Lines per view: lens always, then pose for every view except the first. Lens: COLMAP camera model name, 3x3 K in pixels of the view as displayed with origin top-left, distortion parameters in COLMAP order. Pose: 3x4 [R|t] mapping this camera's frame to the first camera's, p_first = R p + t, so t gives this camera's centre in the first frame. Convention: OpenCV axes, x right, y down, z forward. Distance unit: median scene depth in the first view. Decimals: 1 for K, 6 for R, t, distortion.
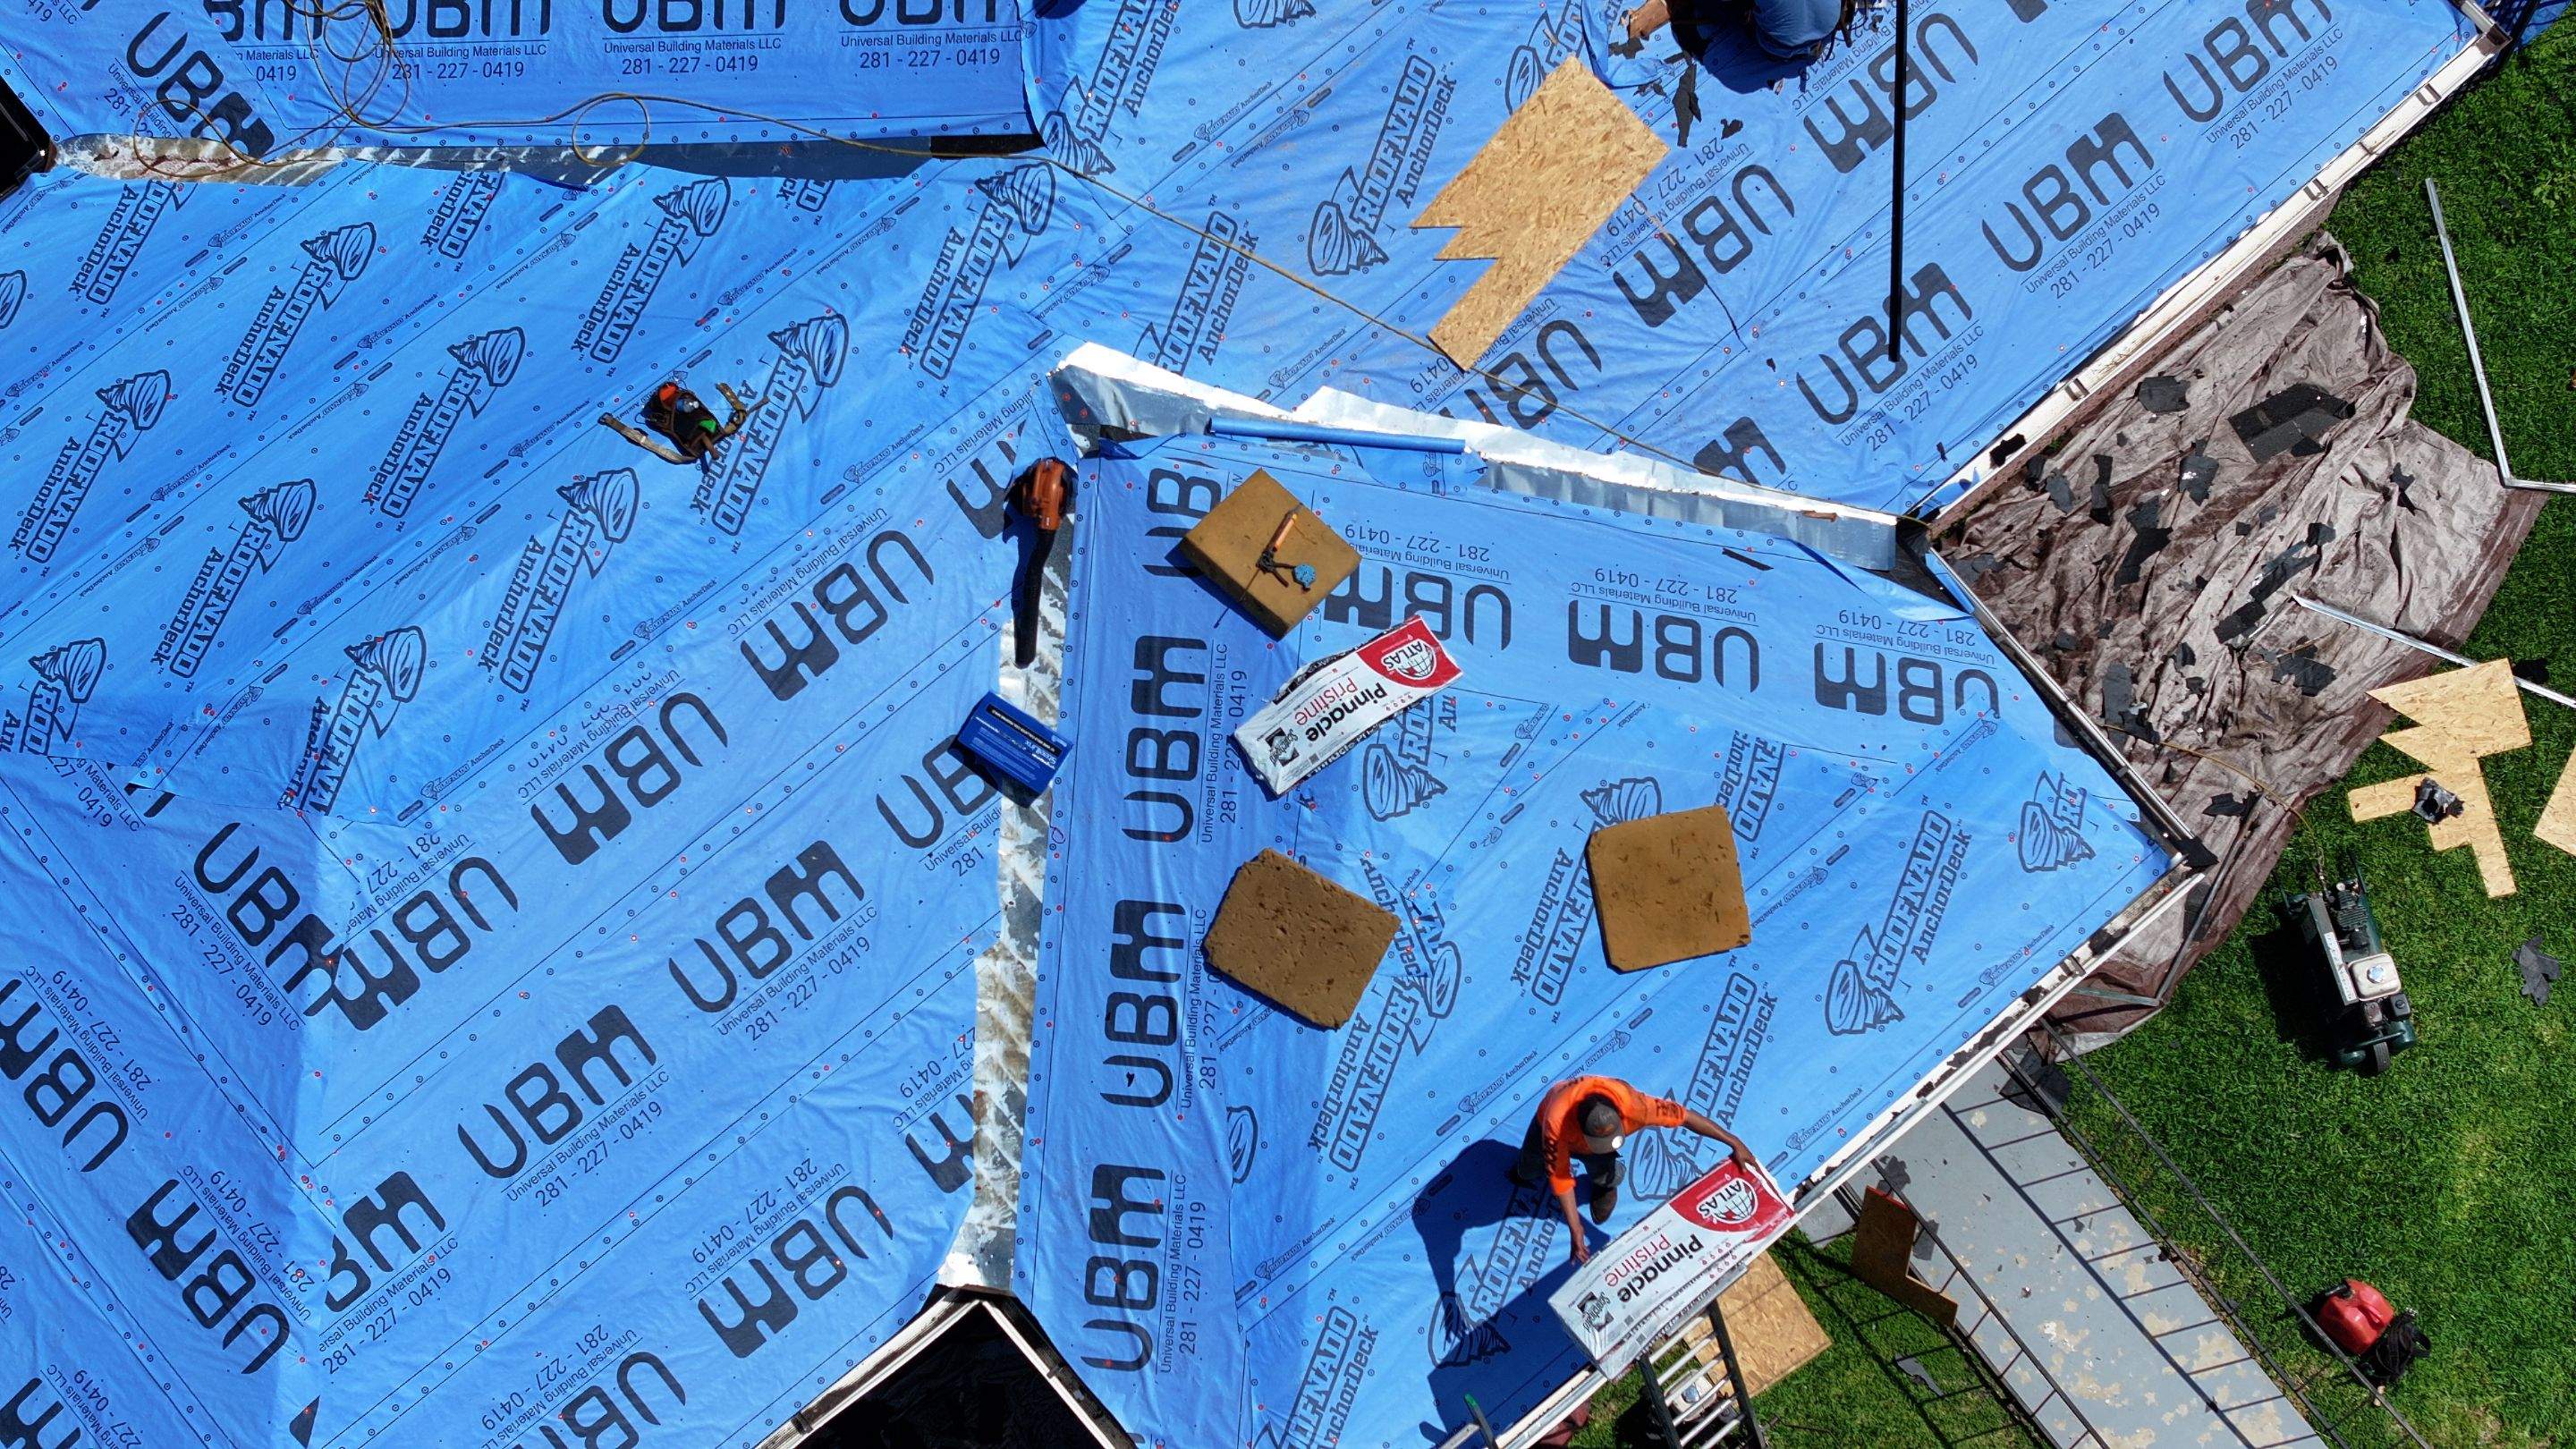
lens RADIAL K [[5114.0, 0, 1295.2], [0, 5114.0, 716.9], [0, 0, 1]] dist [-0.148792, 0.000000]
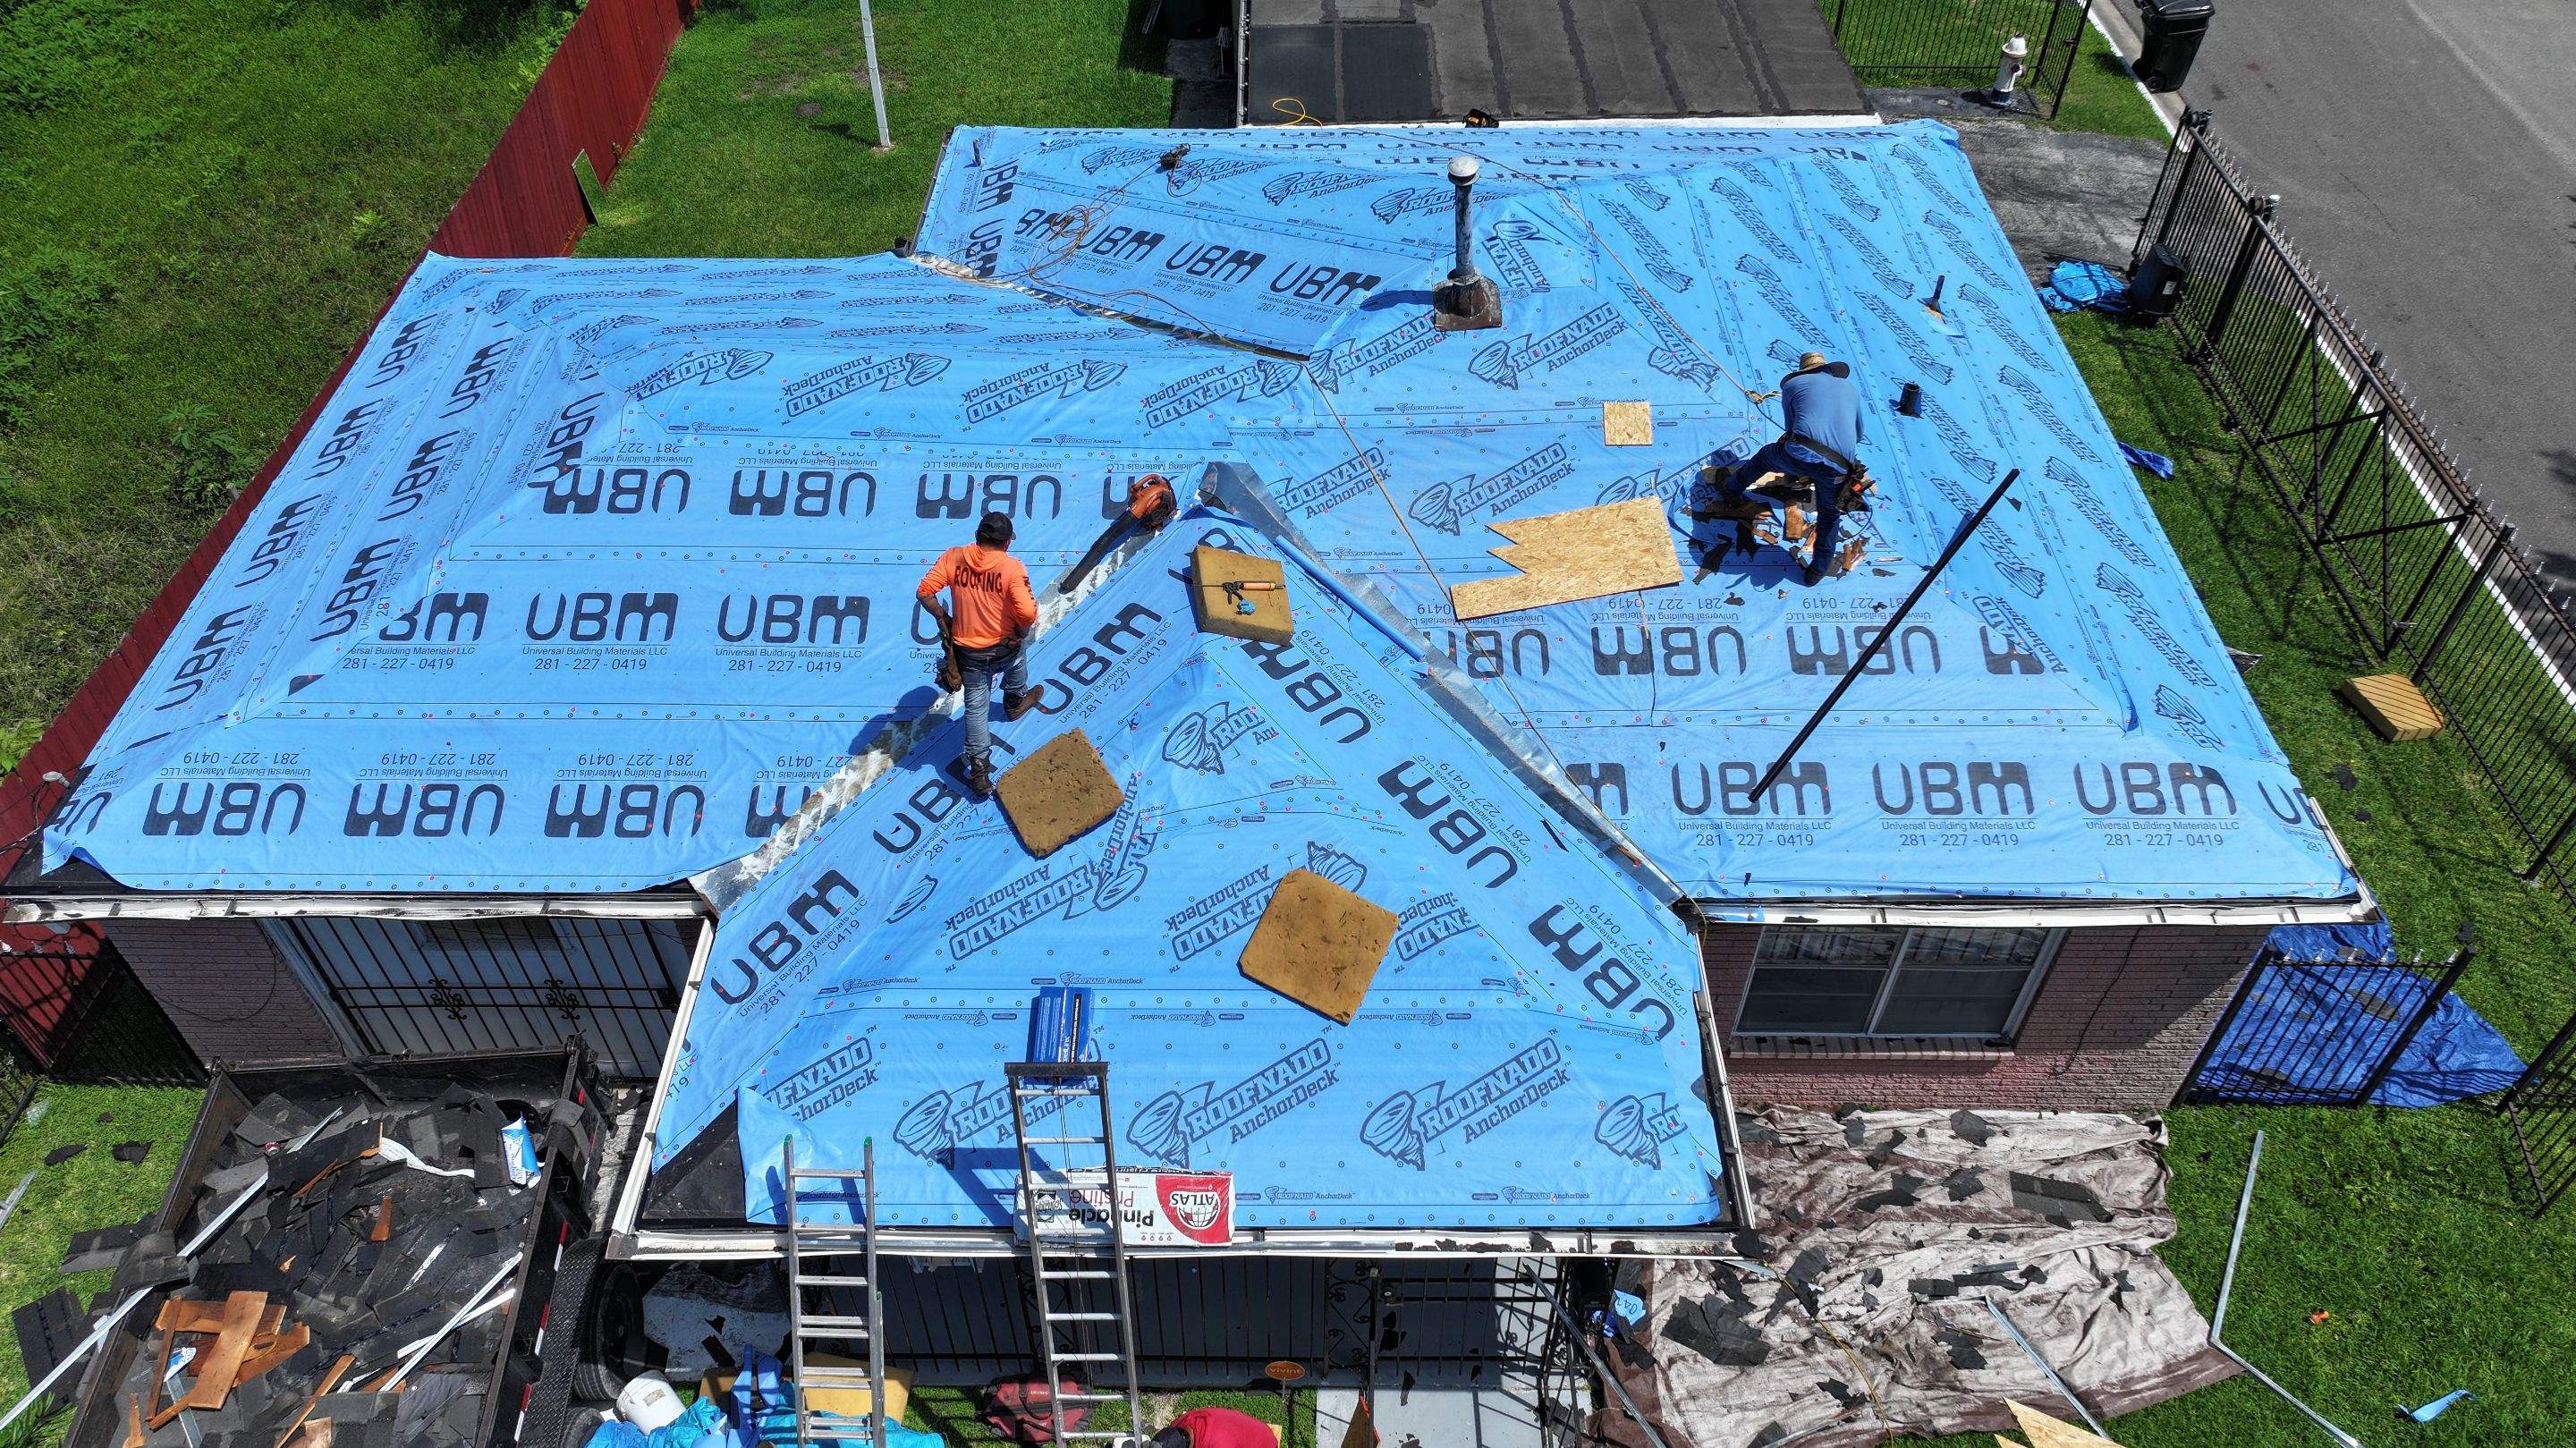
lens RADIAL K [[1804.0, 0, 1293.6], [0, 1804.0, 718.0], [0, 0, 1]] dist [0.005737, 0.006656]
pose [[0.763378, 0.453993, -0.459504, 0.230262], [-0.620672, 0.712588, -0.327085, 0.132774], [0.178943, 0.534891, 0.825755, 0.615427]]
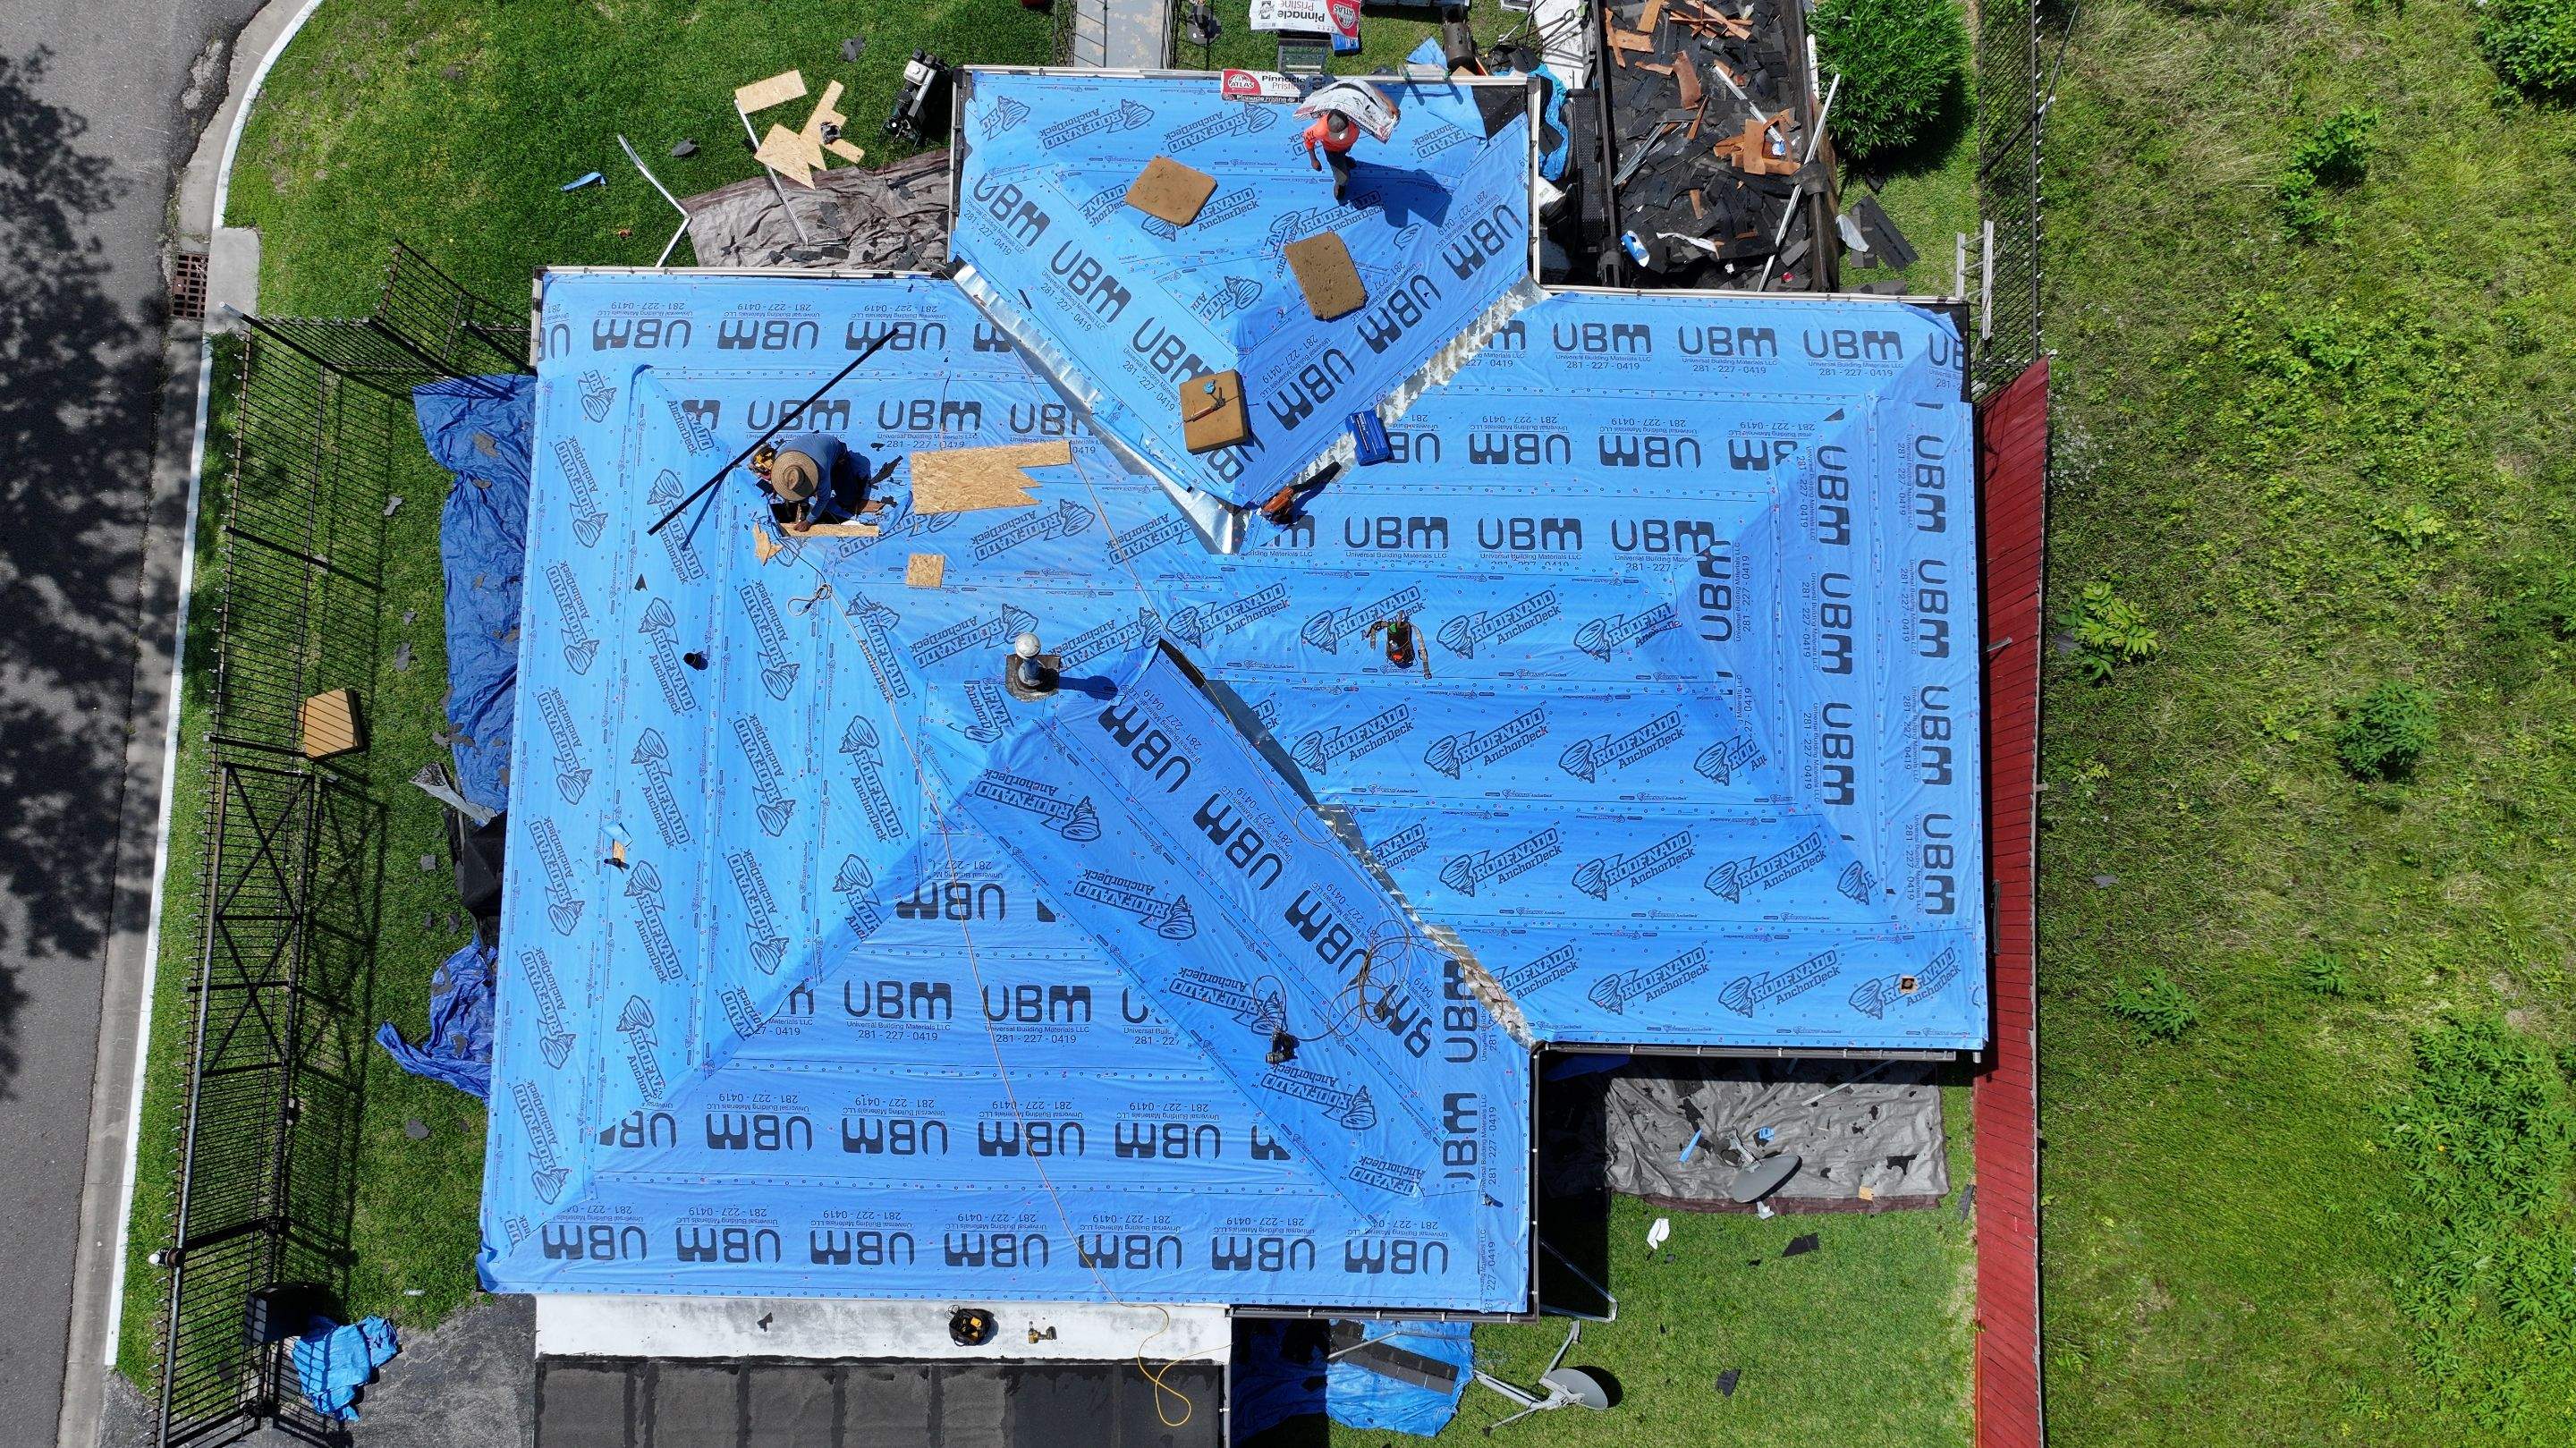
lens RADIAL K [[1804.0, 0, 1287.1], [0, 1804.0, 715.7], [0, 0, 1]] dist [0.005737, 0.006656]
pose [[-0.755886, -0.651107, 0.068520, -0.147862], [0.627557, -0.690742, 0.359233, -0.339086], [-0.186569, 0.314539, 0.930729, 0.368901]]
